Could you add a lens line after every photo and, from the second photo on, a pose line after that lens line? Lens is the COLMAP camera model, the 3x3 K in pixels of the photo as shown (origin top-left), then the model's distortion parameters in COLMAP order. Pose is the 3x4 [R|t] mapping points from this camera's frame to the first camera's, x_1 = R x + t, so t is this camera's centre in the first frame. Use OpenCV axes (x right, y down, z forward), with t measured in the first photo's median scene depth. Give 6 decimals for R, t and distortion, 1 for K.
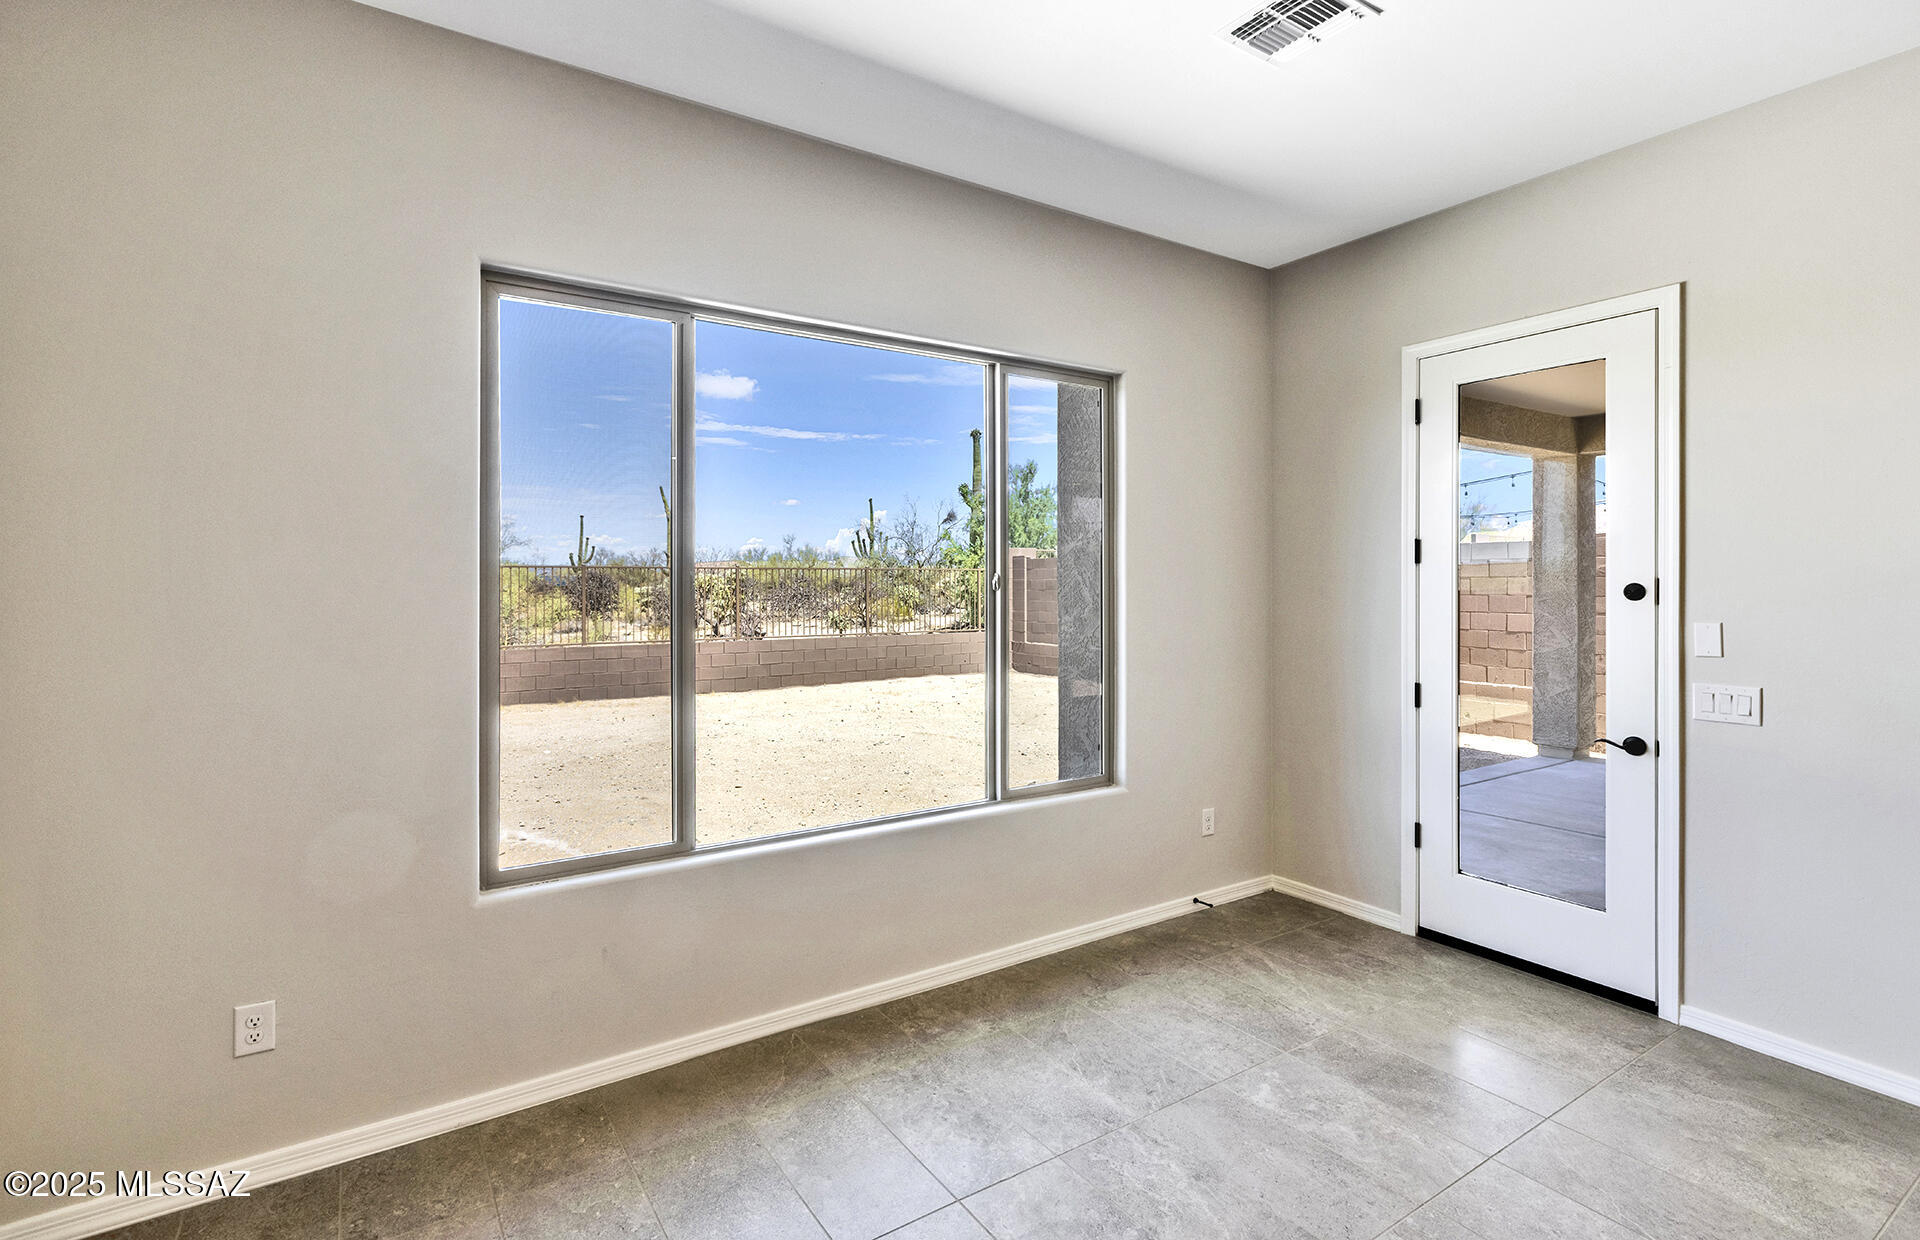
lens RADIAL K [[892.1, 0, 959.5], [0, 892.1, 603.9], [0, 0, 1]] dist [0.000574, -0.001999]
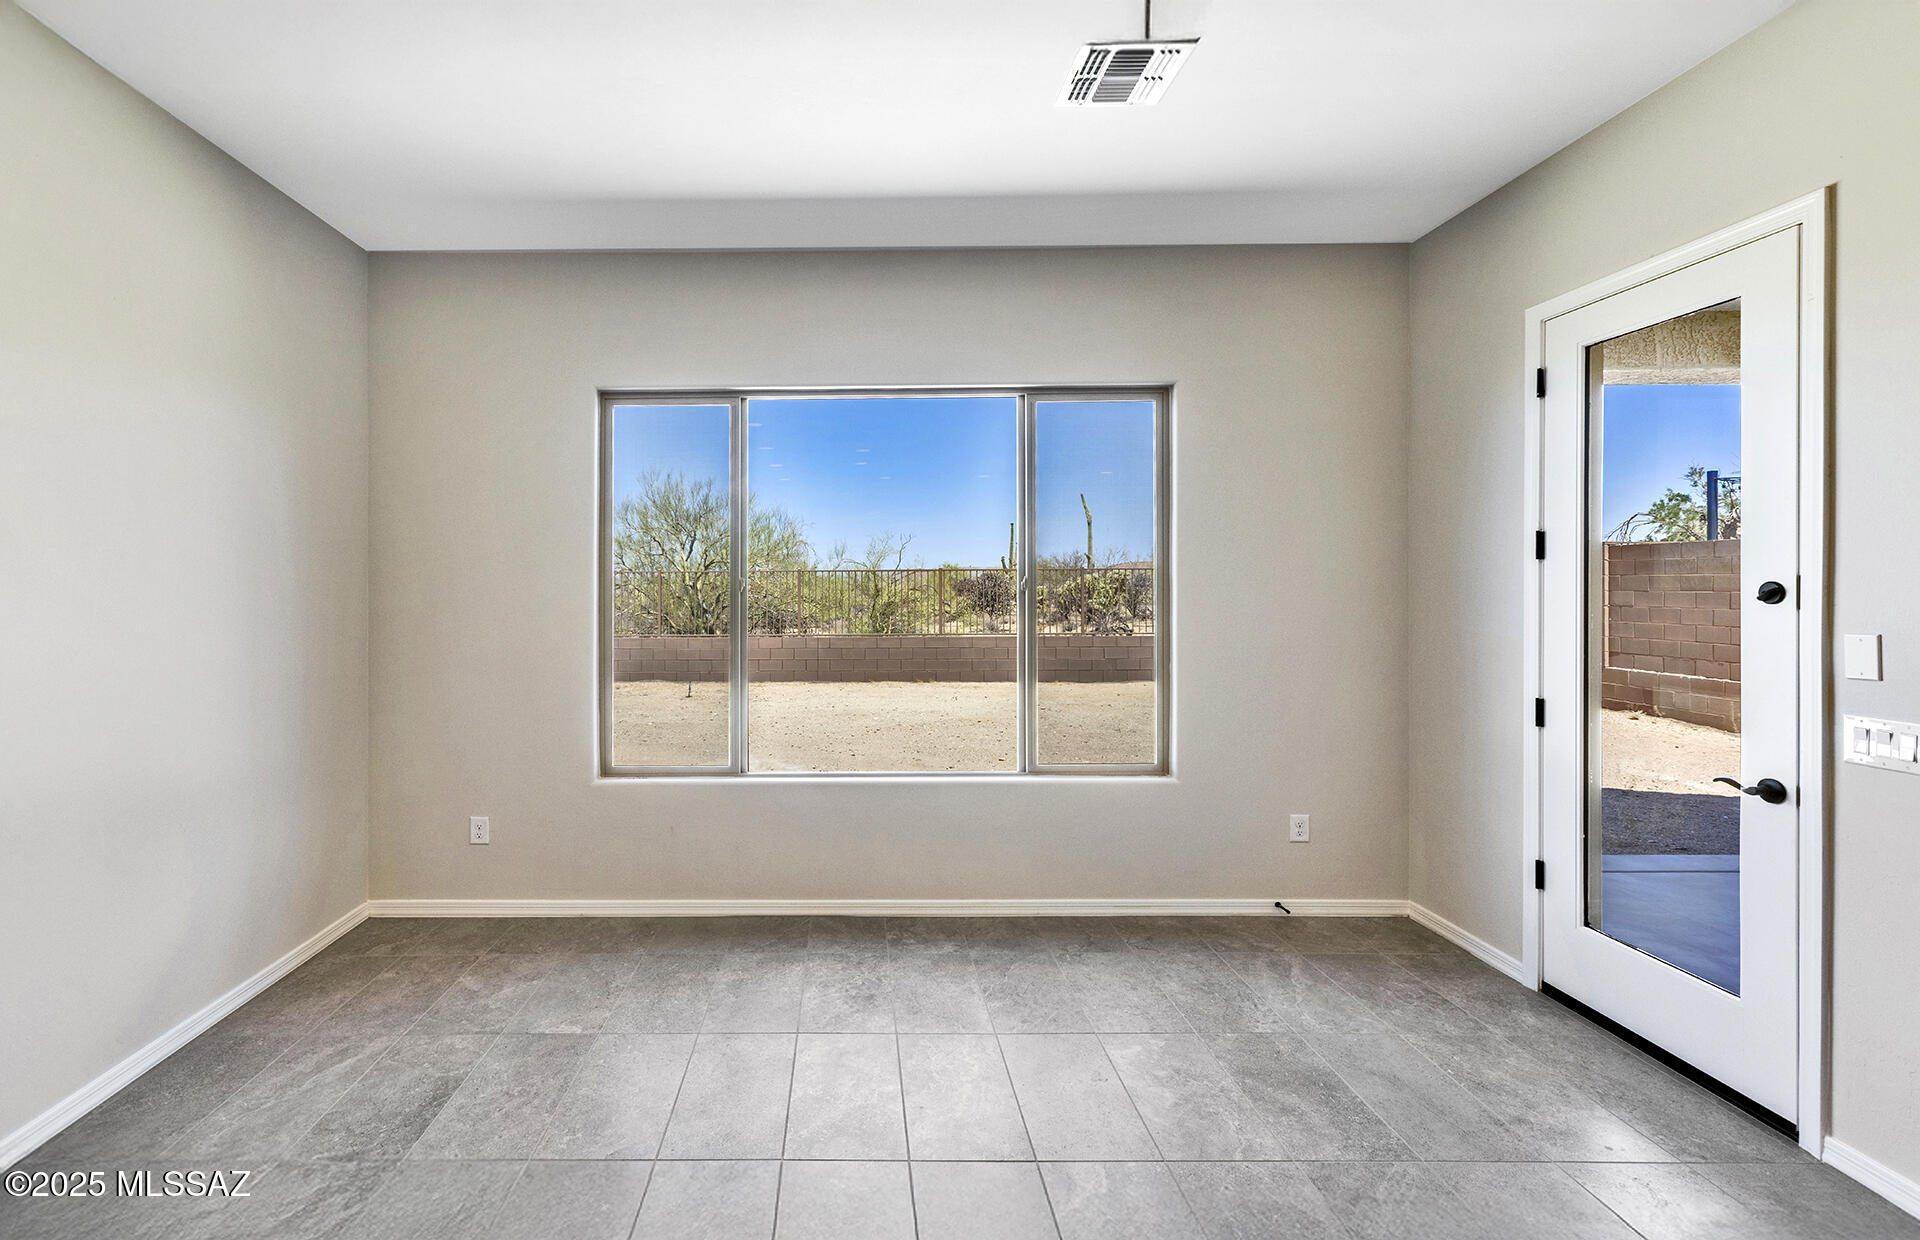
lens RADIAL K [[892.1, 0, 956.0], [0, 892.1, 606.5], [0, 0, 1]] dist [0.000574, -0.001999]
pose [[0.855785, 0.009488, -0.517244, 0.534239], [-0.007222, 0.999953, 0.006393, -0.001447], [0.517280, -0.001735, 0.855814, -0.032376]]
